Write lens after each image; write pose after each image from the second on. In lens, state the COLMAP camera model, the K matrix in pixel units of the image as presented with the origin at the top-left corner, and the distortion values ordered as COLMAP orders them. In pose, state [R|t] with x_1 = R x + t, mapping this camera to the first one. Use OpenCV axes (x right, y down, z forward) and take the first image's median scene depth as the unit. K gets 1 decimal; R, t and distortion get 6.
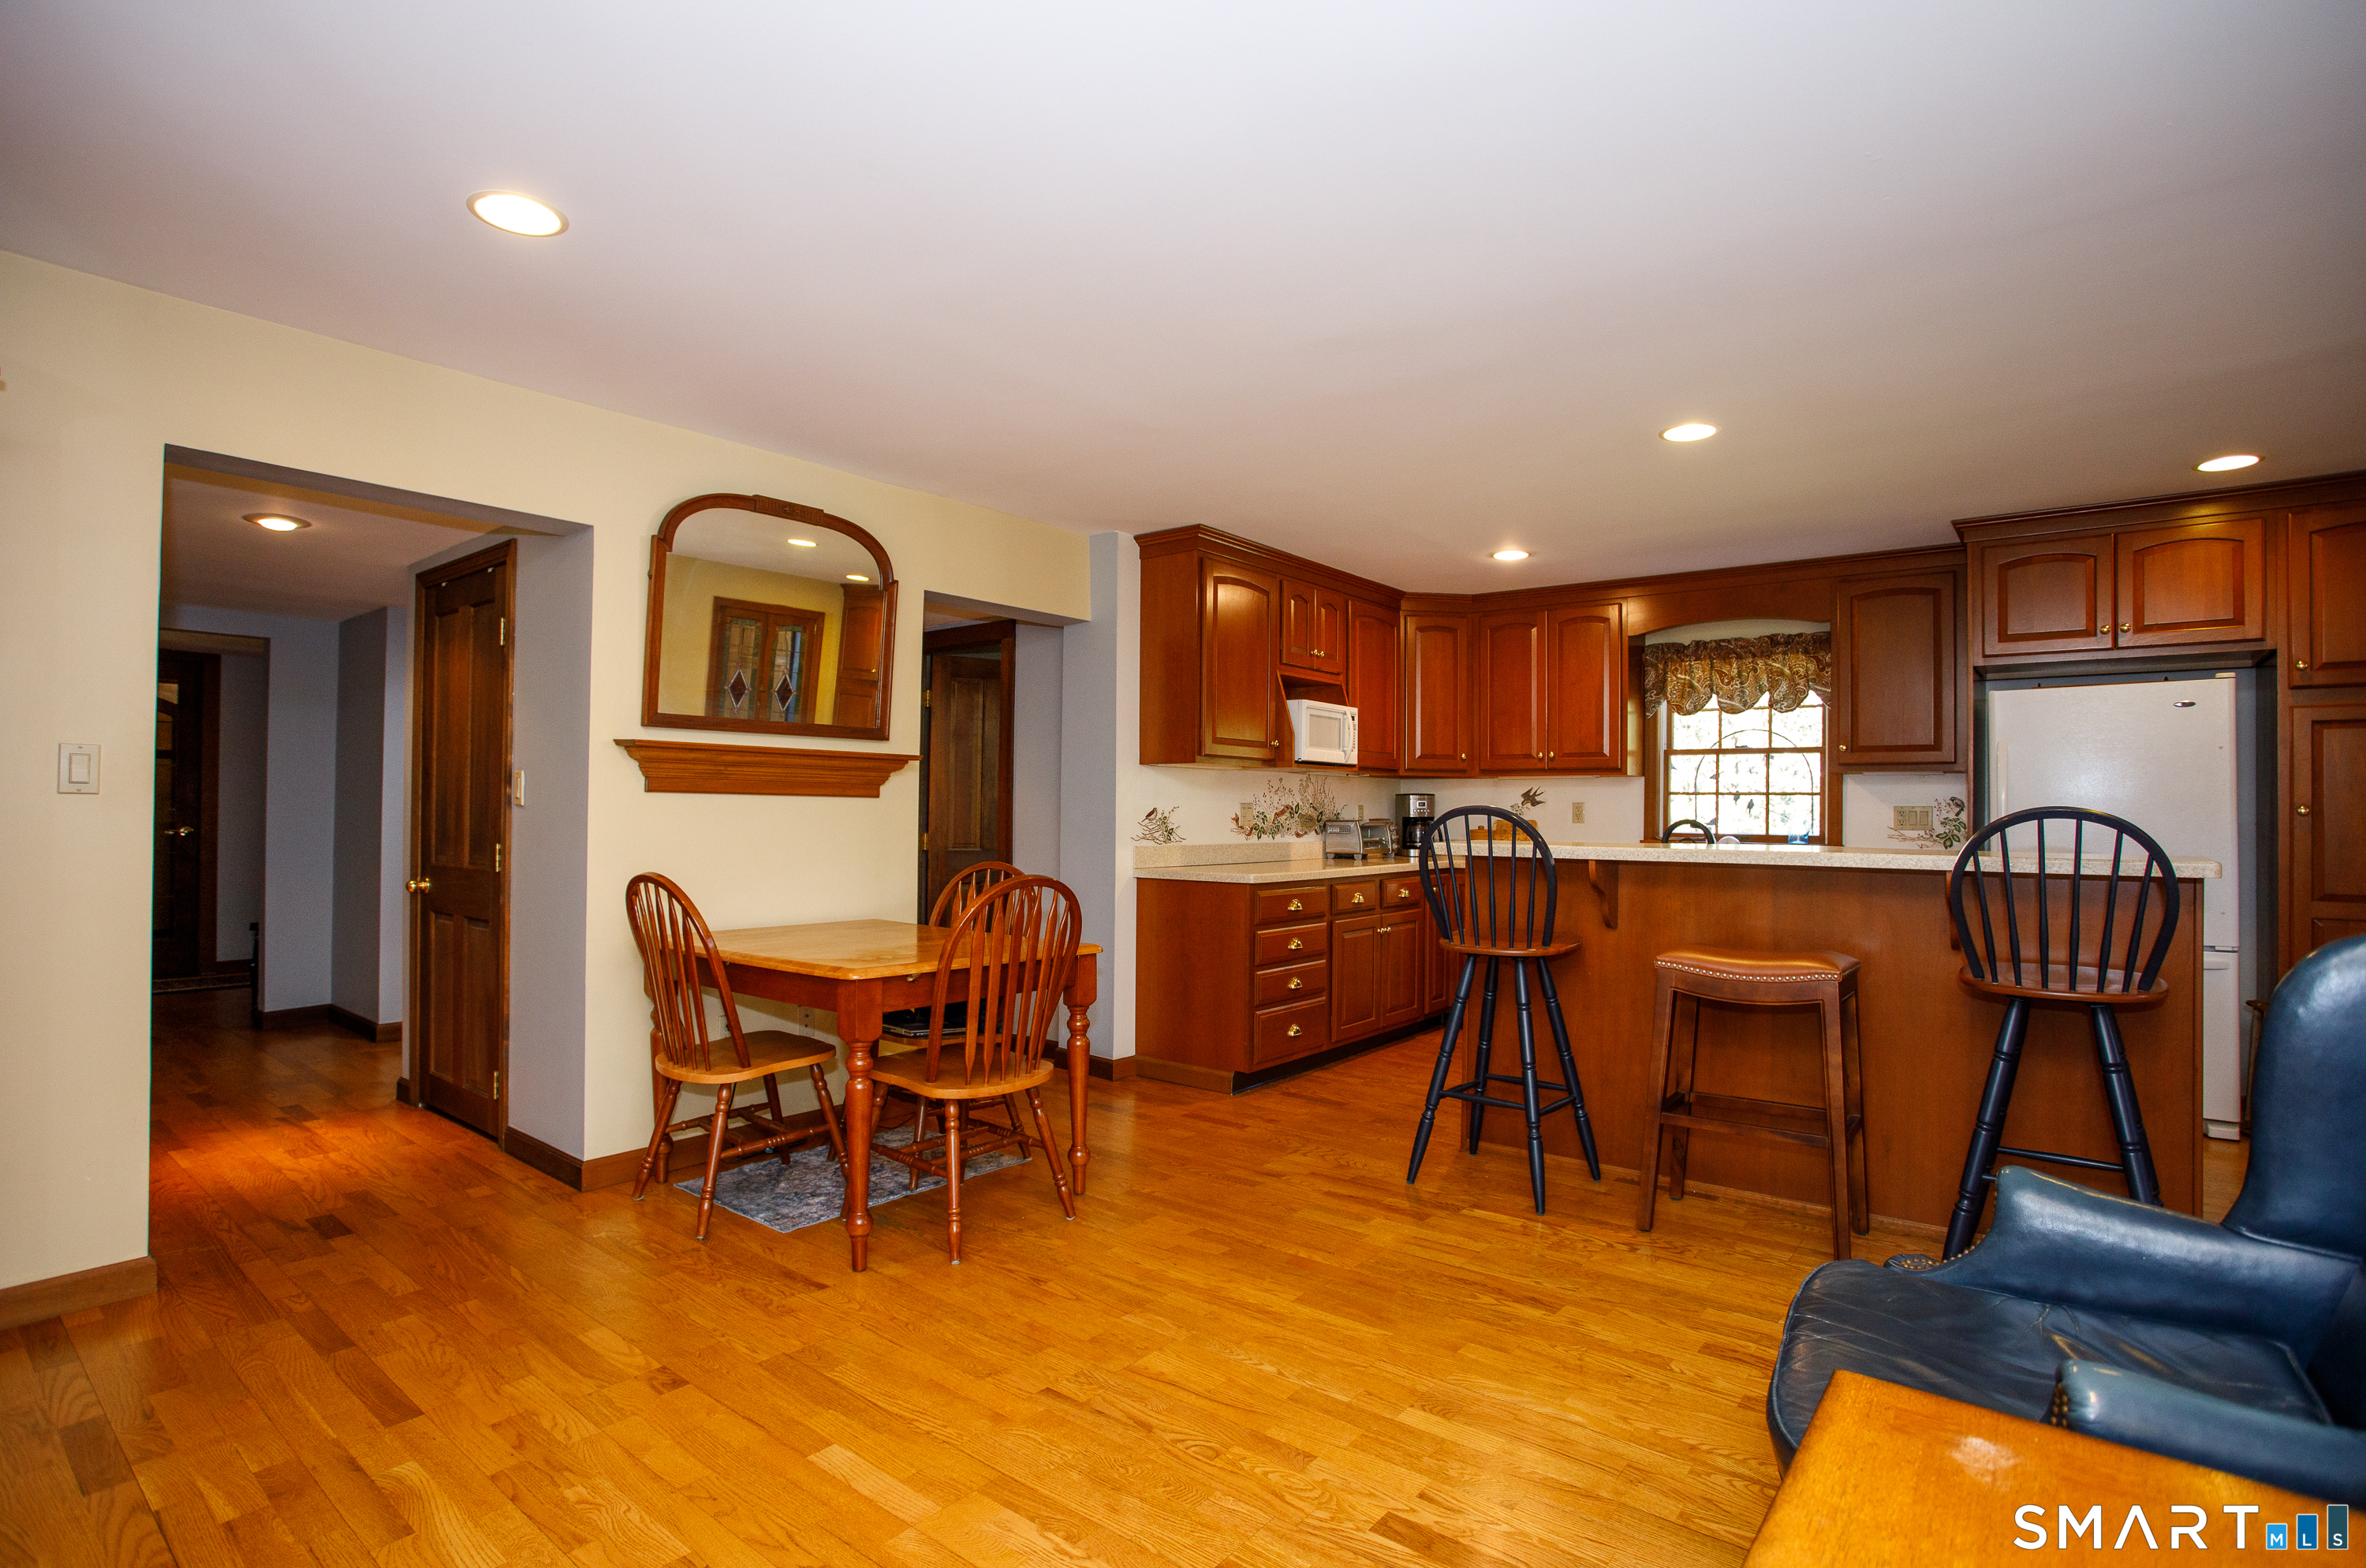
lens RADIAL K [[1157.9, 0, 1176.5], [0, 1157.9, 791.6], [0, 0, 1]] dist [-0.079272, 0.036542]
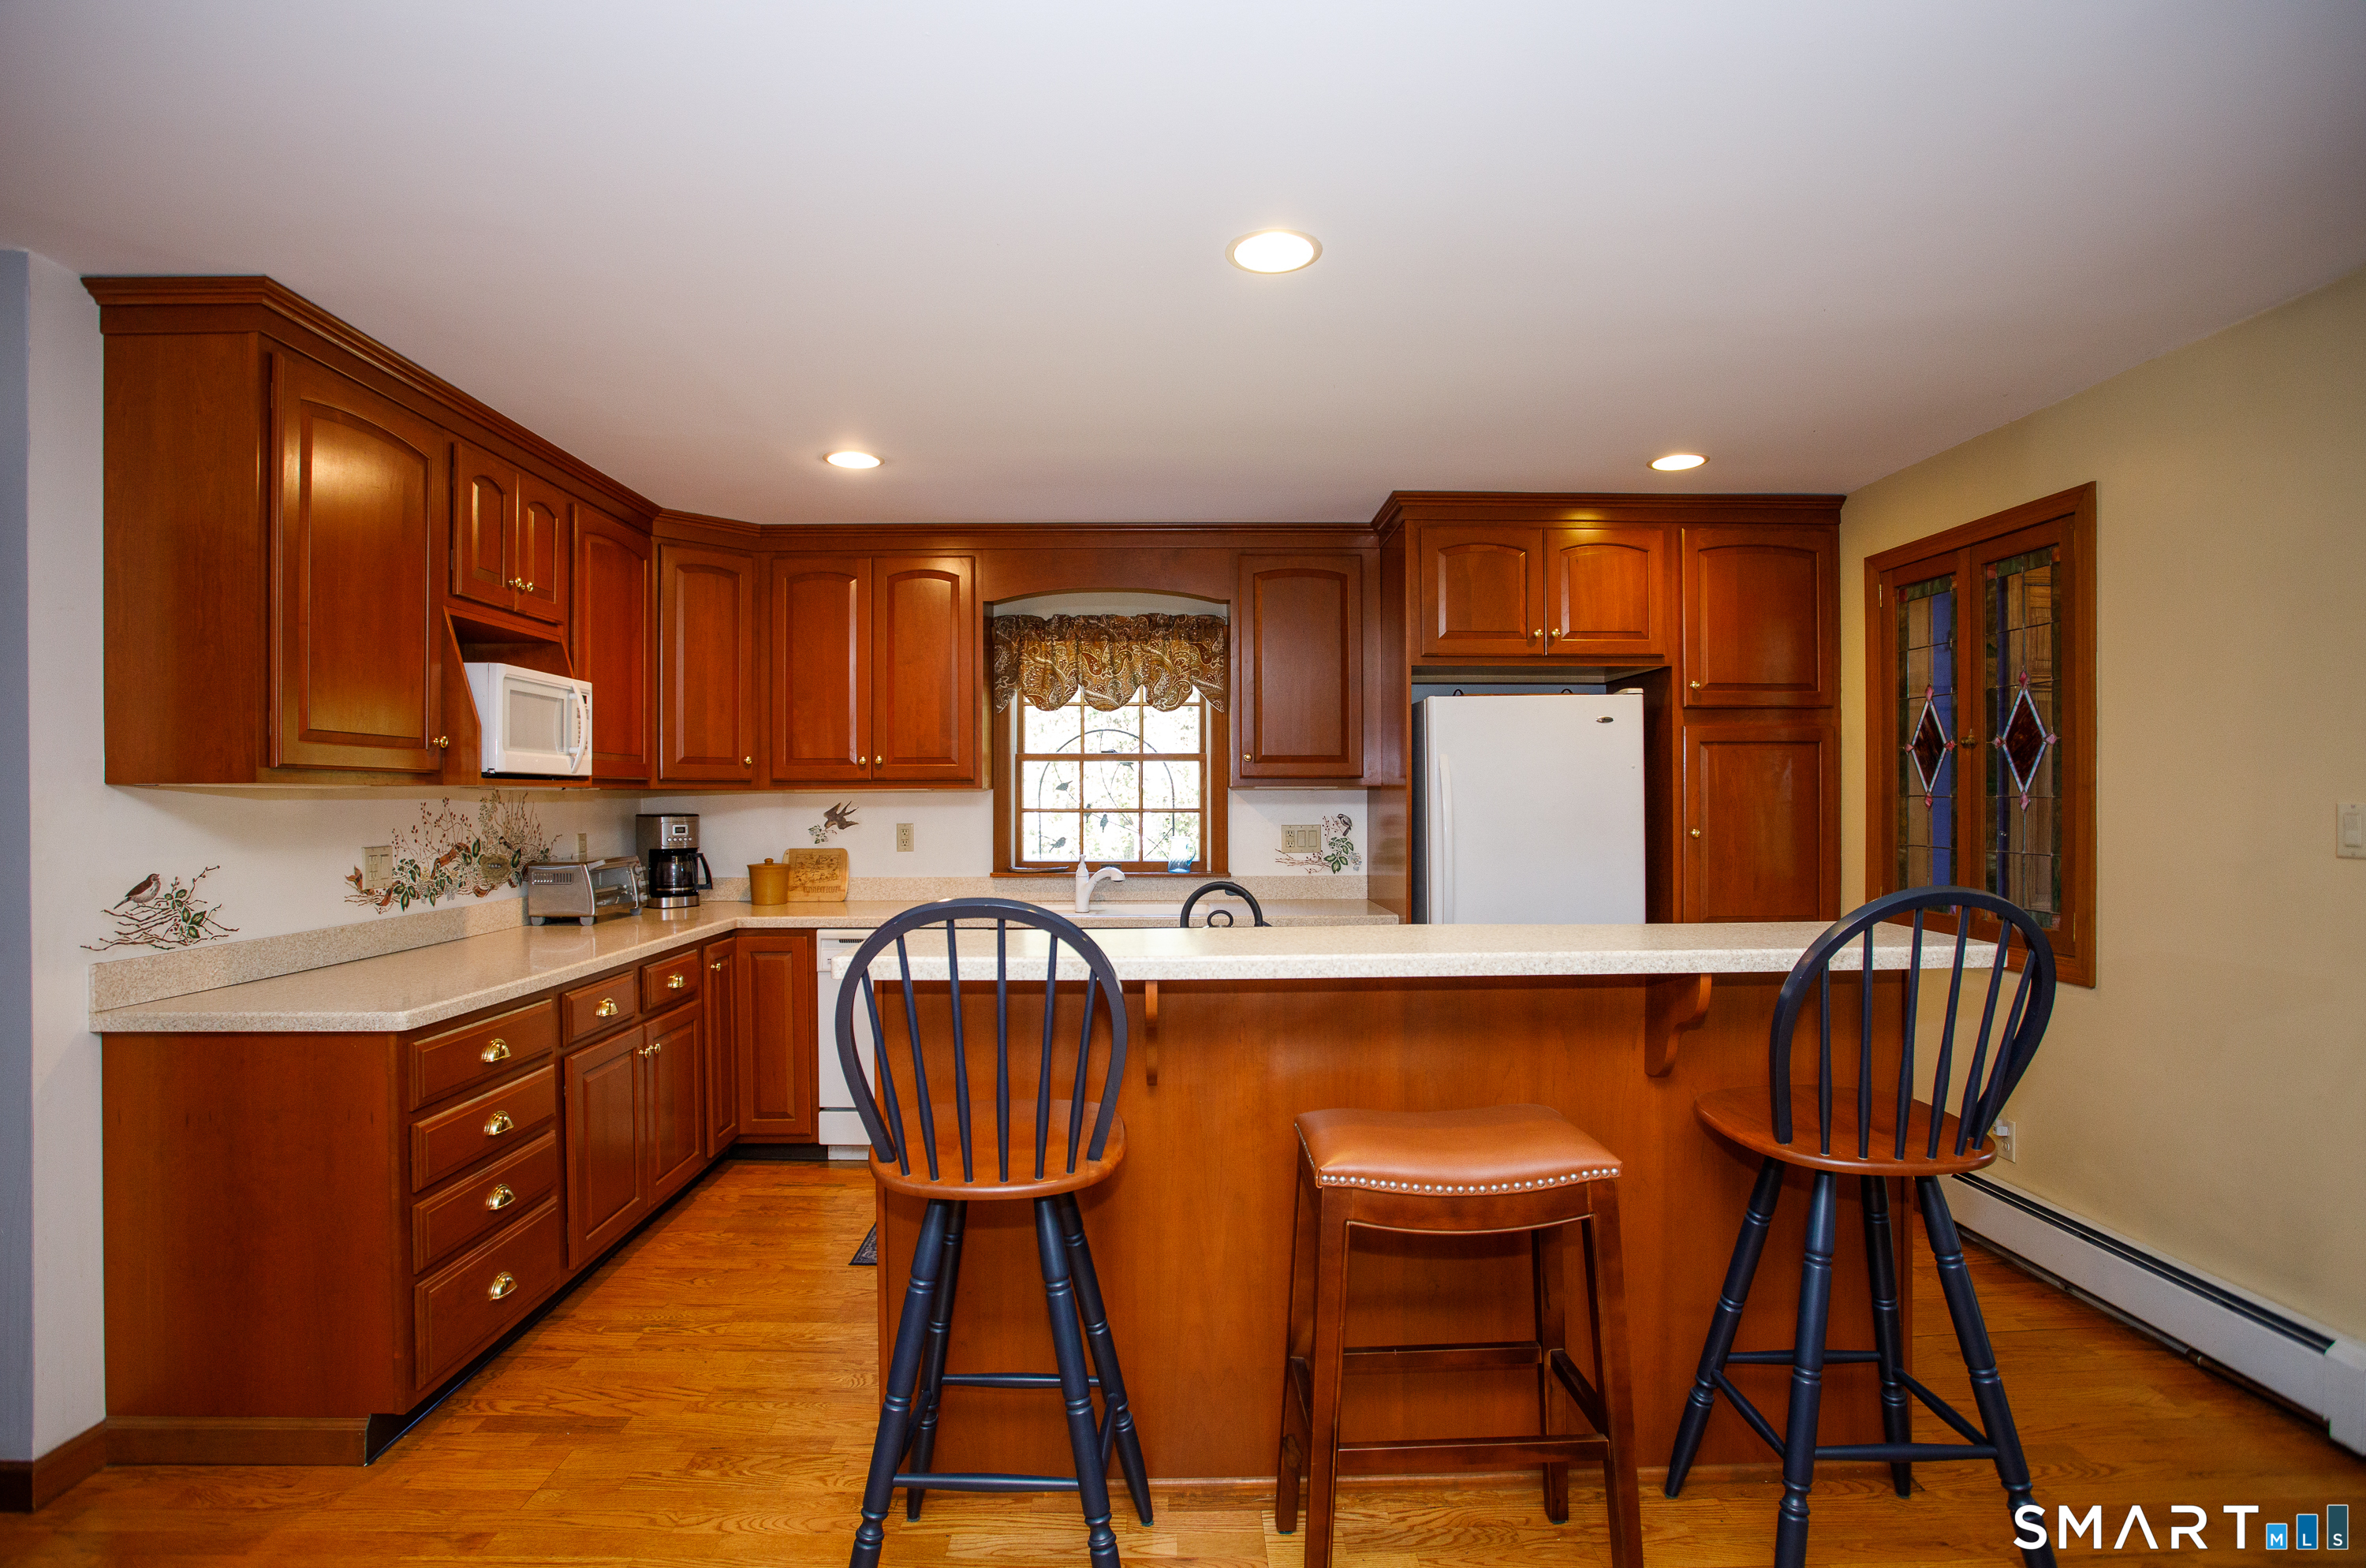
lens RADIAL K [[1157.9, 0, 1176.5], [0, 1157.9, 791.6], [0, 0, 1]] dist [-0.079272, 0.036542]
pose [[0.770954, -0.009809, 0.636816, 0.014212], [0.001575, 0.999908, 0.013494, -0.023604], [-0.636889, -0.009400, 0.770898, 0.360235]]
